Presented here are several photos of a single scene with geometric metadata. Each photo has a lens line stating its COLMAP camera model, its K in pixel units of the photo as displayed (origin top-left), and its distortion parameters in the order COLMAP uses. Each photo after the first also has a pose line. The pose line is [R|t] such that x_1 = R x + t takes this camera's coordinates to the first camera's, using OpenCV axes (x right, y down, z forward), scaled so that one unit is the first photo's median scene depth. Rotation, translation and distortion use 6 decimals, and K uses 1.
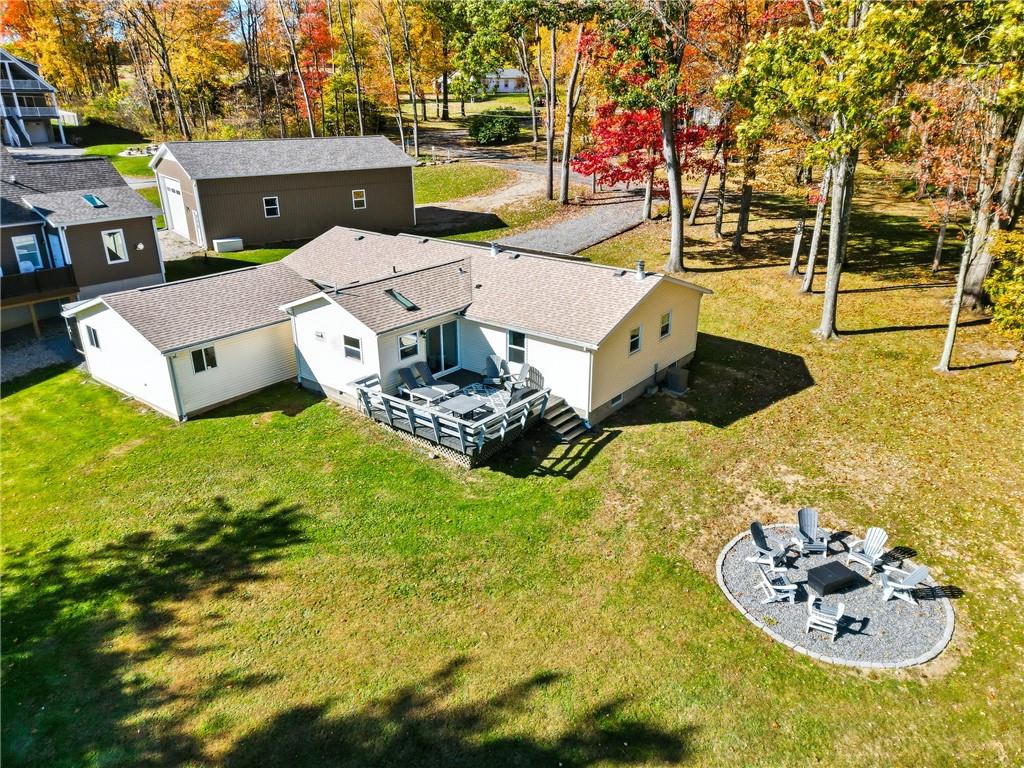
lens RADIAL K [[715.9, 0, 512.0], [0, 715.9, 384.0], [0, 0, 1]] dist [0.025343, -0.000894]
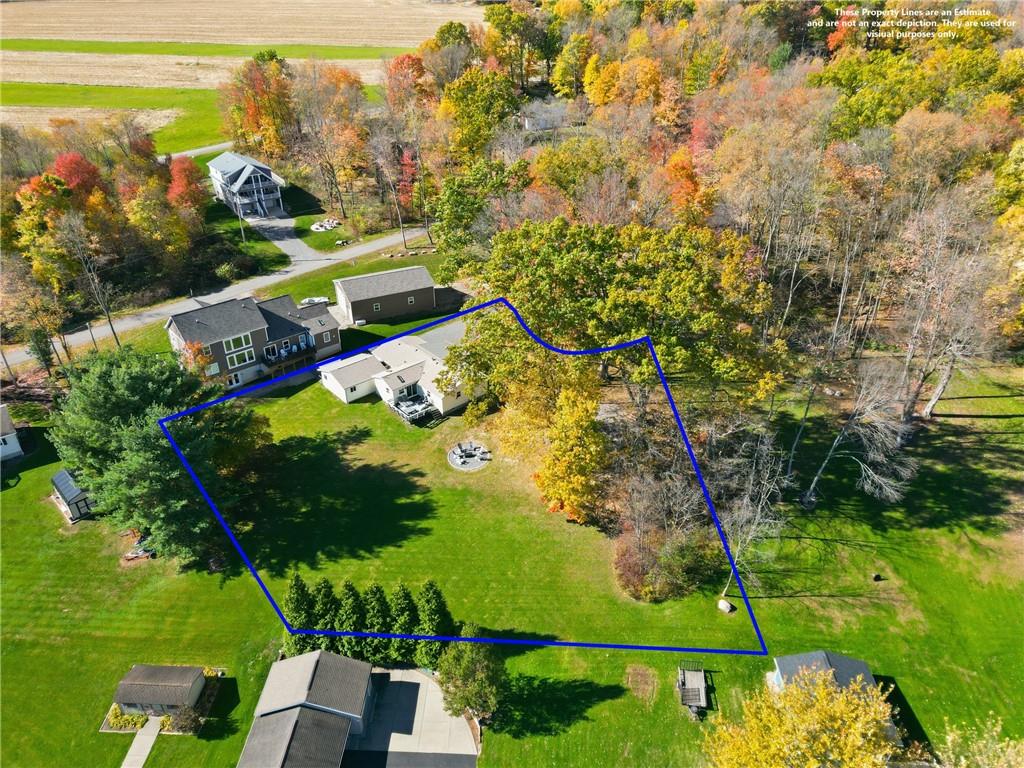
lens RADIAL K [[715.9, 0, 512.0], [0, 715.9, 384.0], [0, 0, 1]] dist [0.025343, -0.000894]
pose [[0.983368, 0.094938, -0.154838, 1.084426], [-0.071740, 0.986220, 0.149076, -0.738165], [0.166857, -0.135489, 0.976628, -2.816131]]
